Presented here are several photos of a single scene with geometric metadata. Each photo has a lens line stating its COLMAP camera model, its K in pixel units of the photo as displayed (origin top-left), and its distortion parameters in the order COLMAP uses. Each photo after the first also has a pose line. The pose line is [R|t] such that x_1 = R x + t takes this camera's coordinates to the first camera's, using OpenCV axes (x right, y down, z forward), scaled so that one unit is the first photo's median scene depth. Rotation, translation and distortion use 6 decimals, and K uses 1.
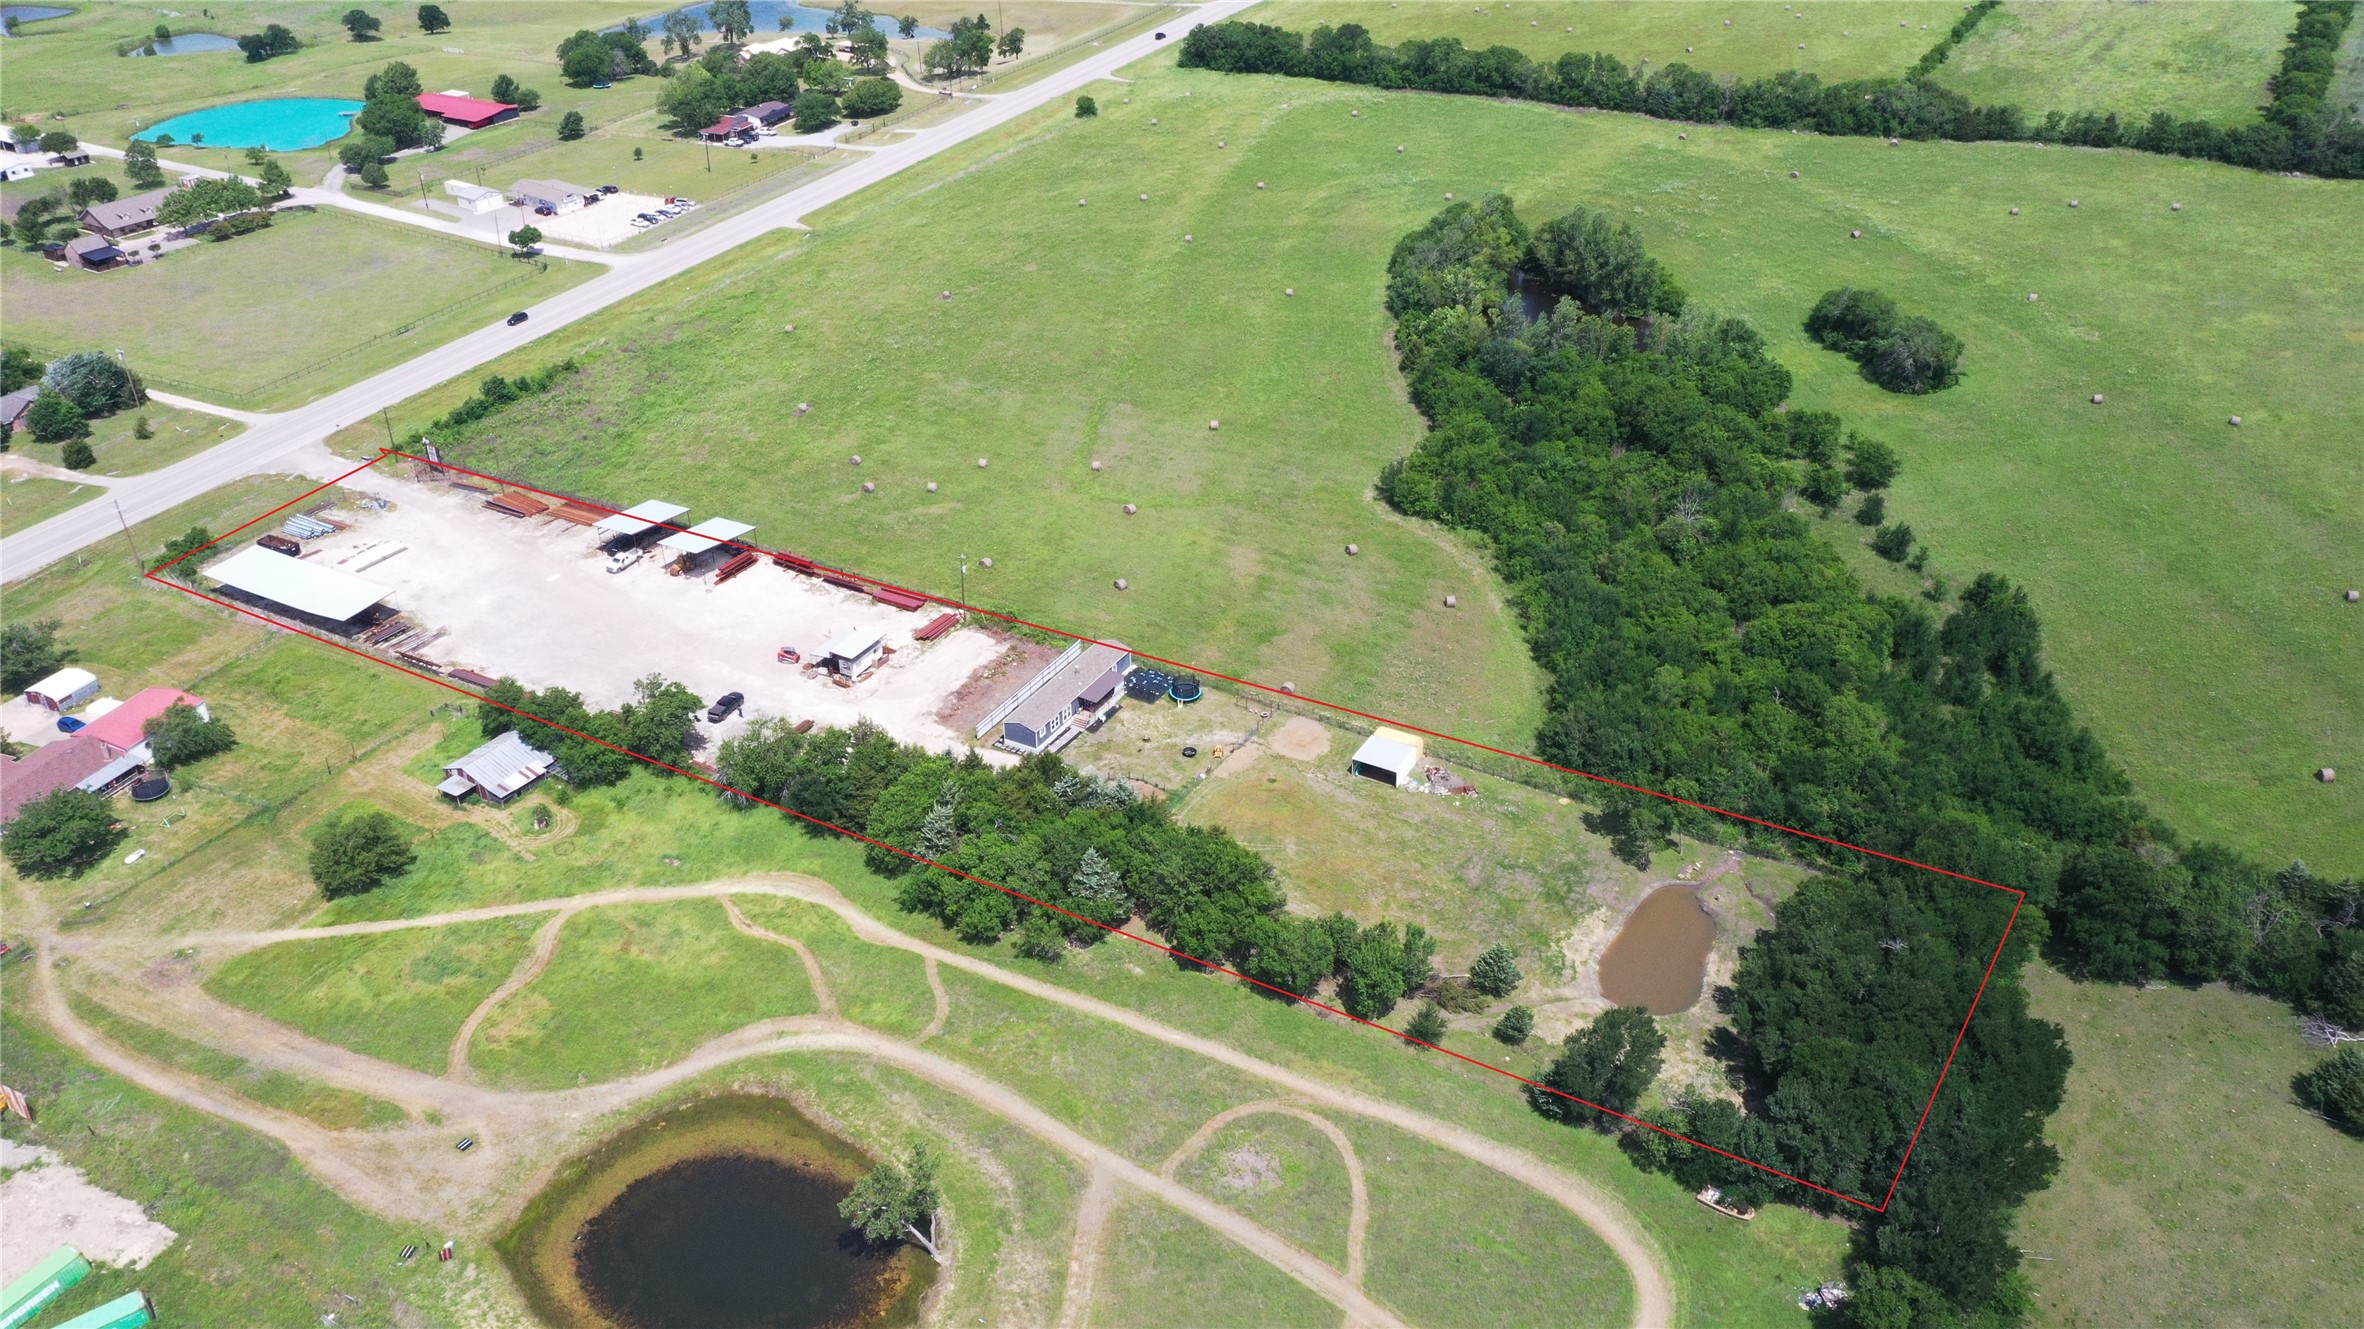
lens RADIAL K [[1874.6, 0, 1186.7], [0, 1874.6, 655.4], [0, 0, 1]] dist [0.015318, -0.005973]
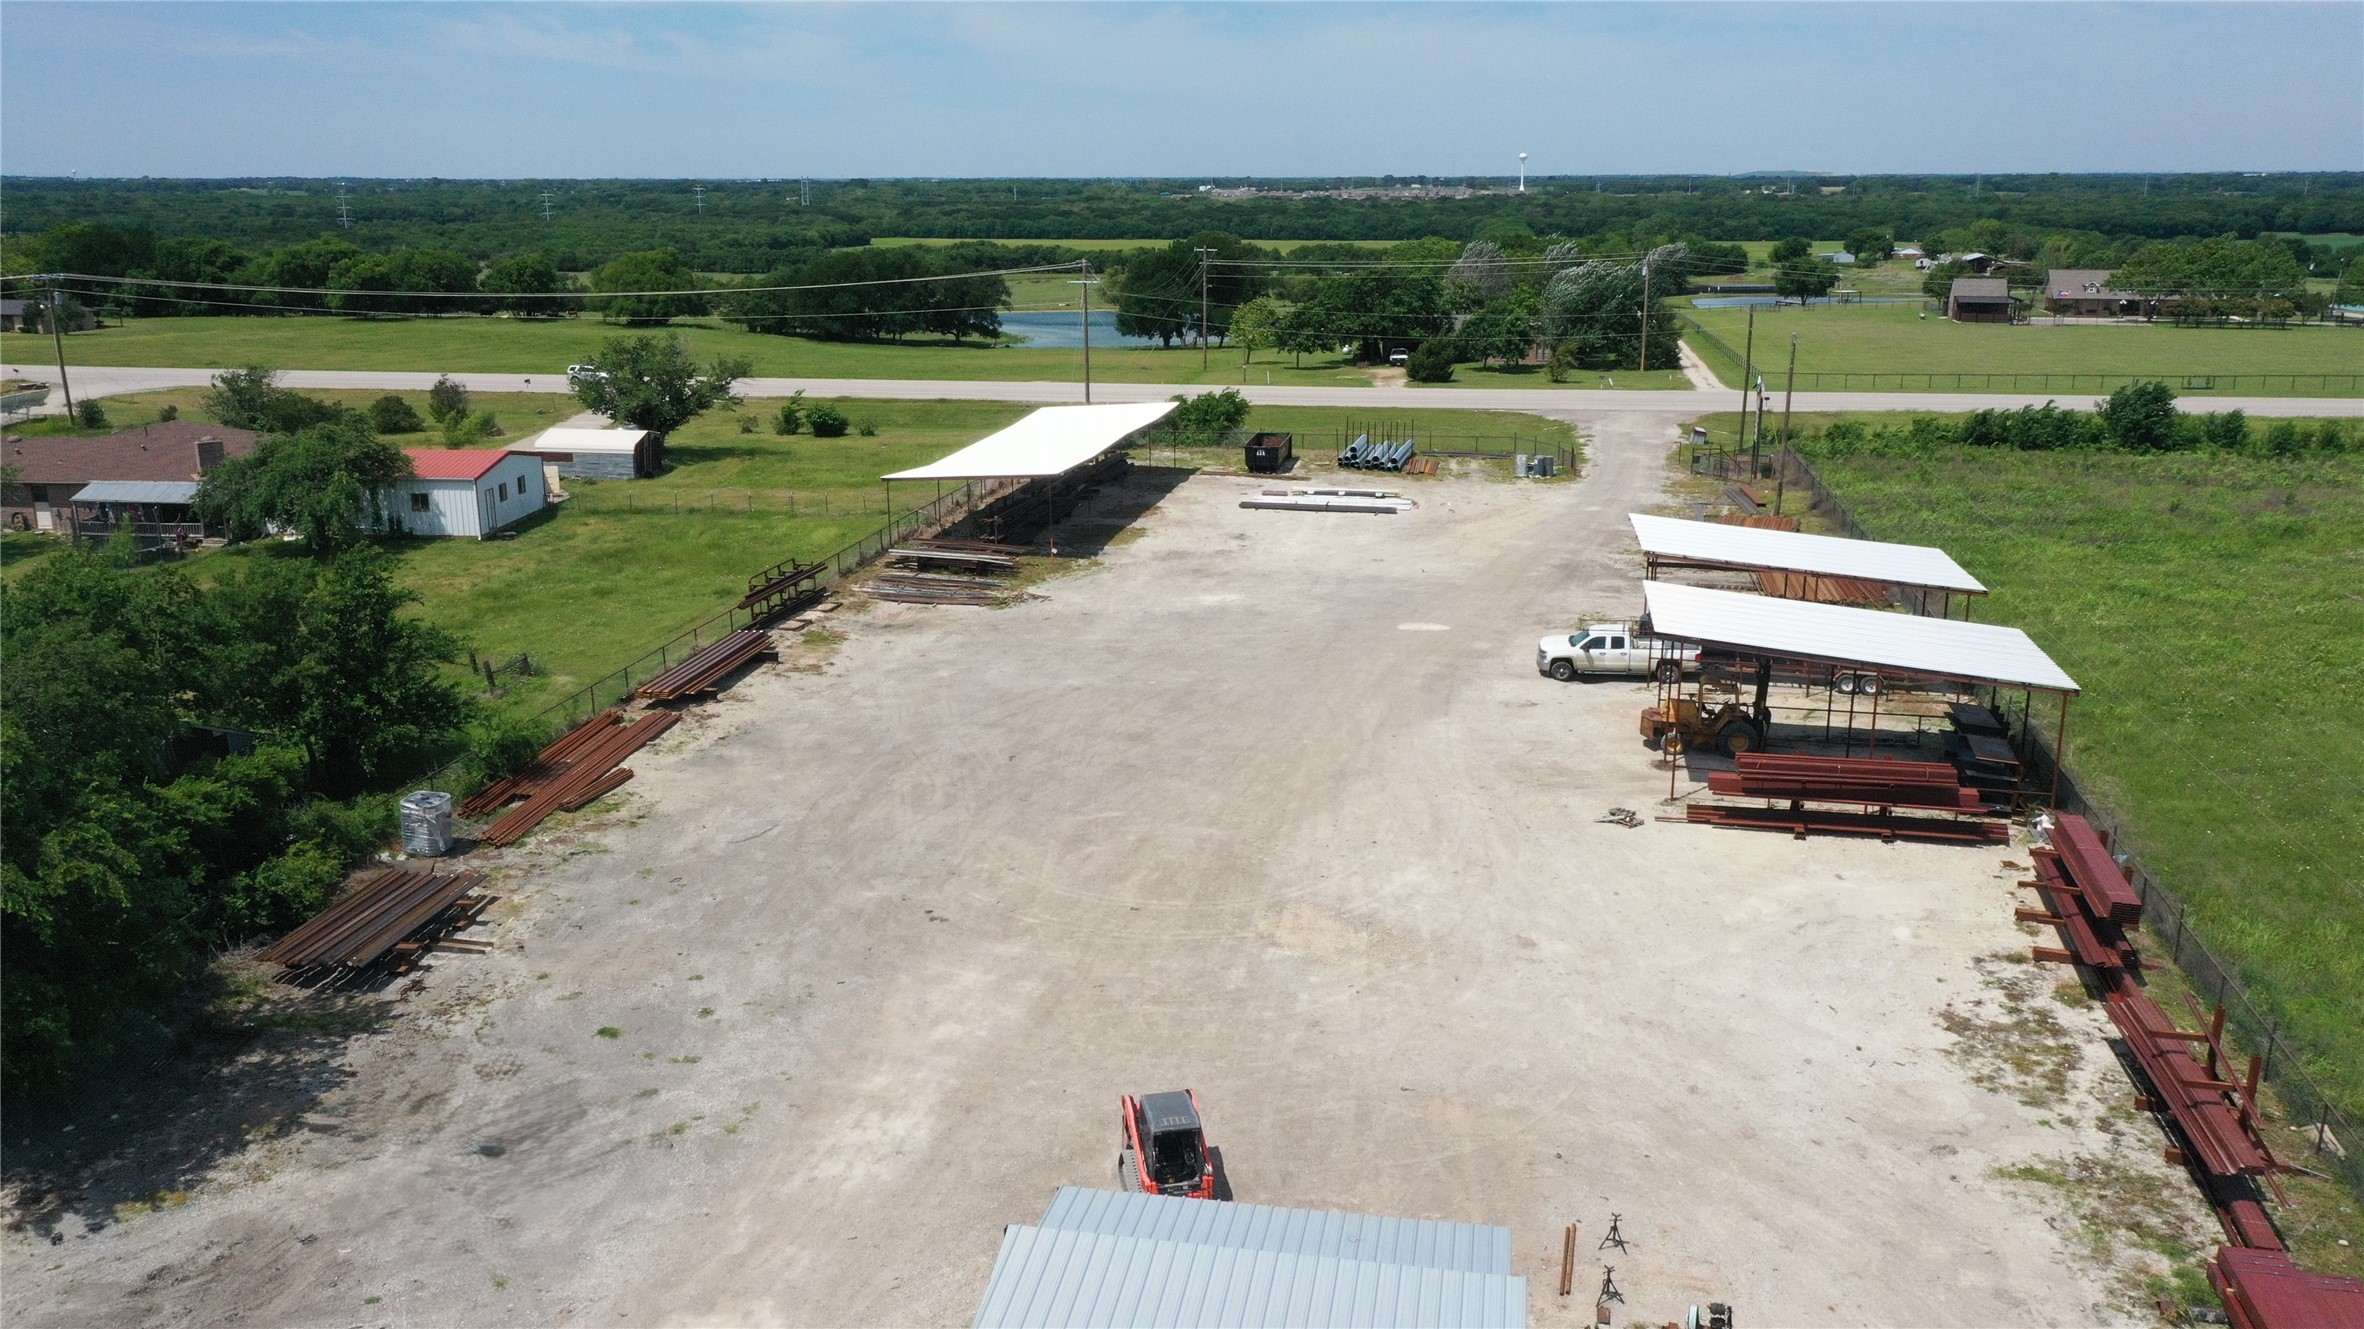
lens RADIAL K [[1874.6, 0, 1186.7], [0, 1874.6, 655.4], [0, 0, 1]] dist [0.015318, -0.005973]
pose [[0.321791, 0.259908, -0.910439, -0.084069], [-0.485965, 0.870600, 0.076772, -0.042369], [0.812581, 0.417737, 0.406457, 0.859153]]
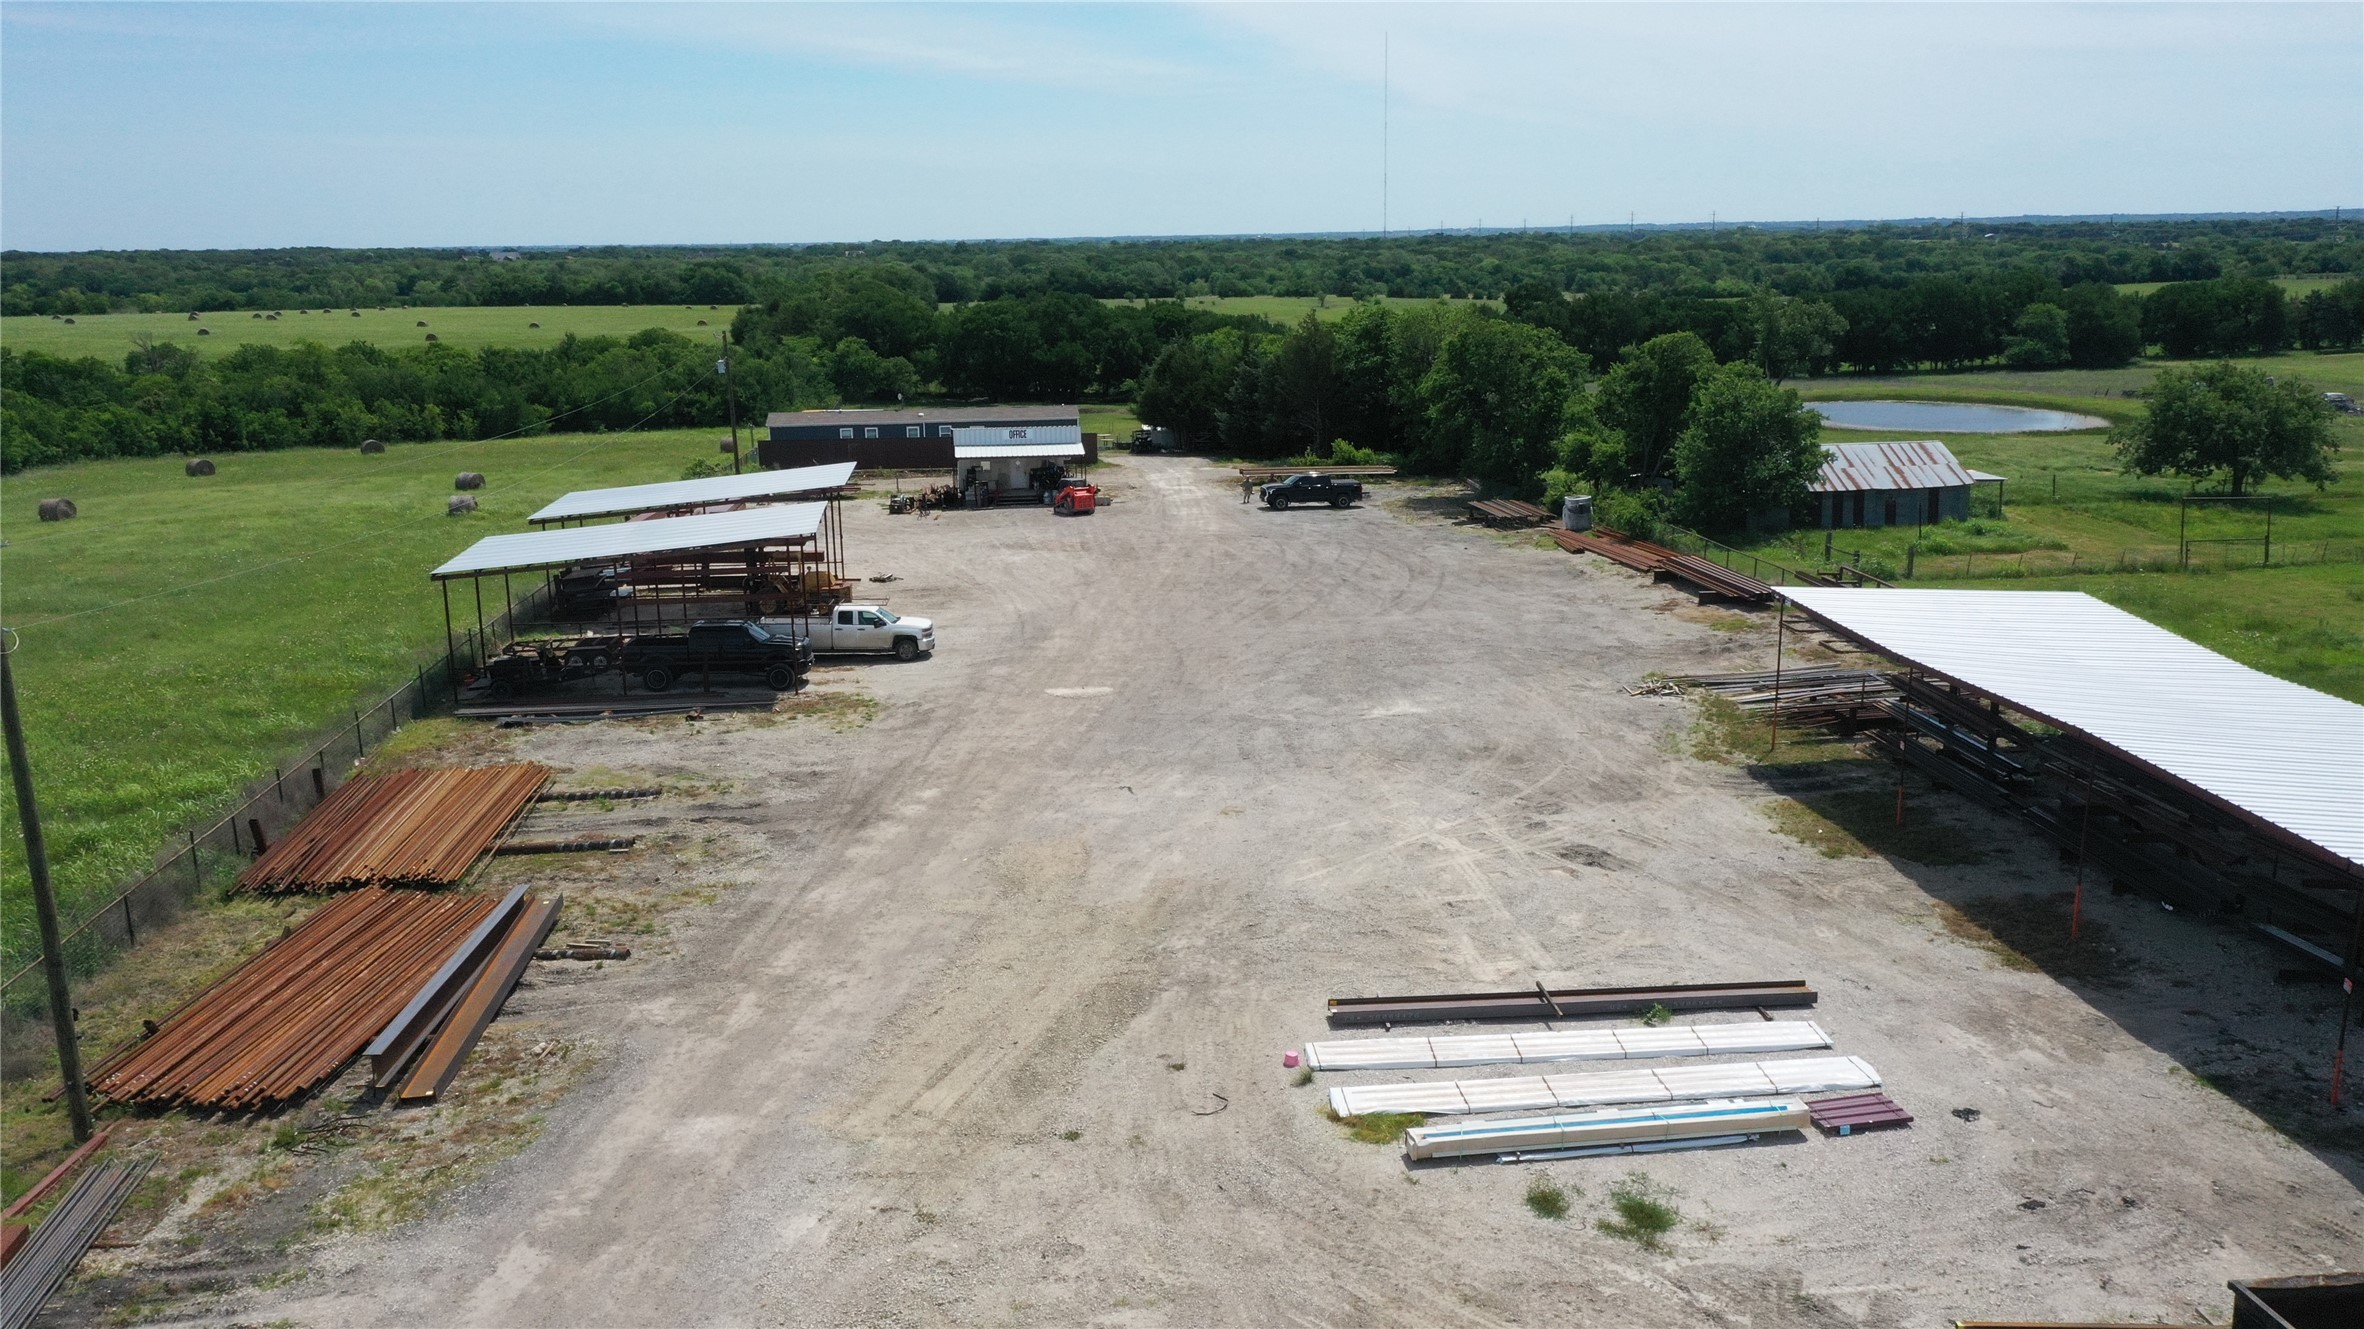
lens RADIAL K [[1874.6, 0, 1186.7], [0, 1874.6, 655.4], [0, 0, 1]] dist [0.015318, -0.005973]
pose [[-0.581192, -0.141468, 0.801375, -0.523139], [0.437261, 0.776240, 0.454152, -0.139850], [-0.686308, 0.614360, -0.389286, 1.080790]]
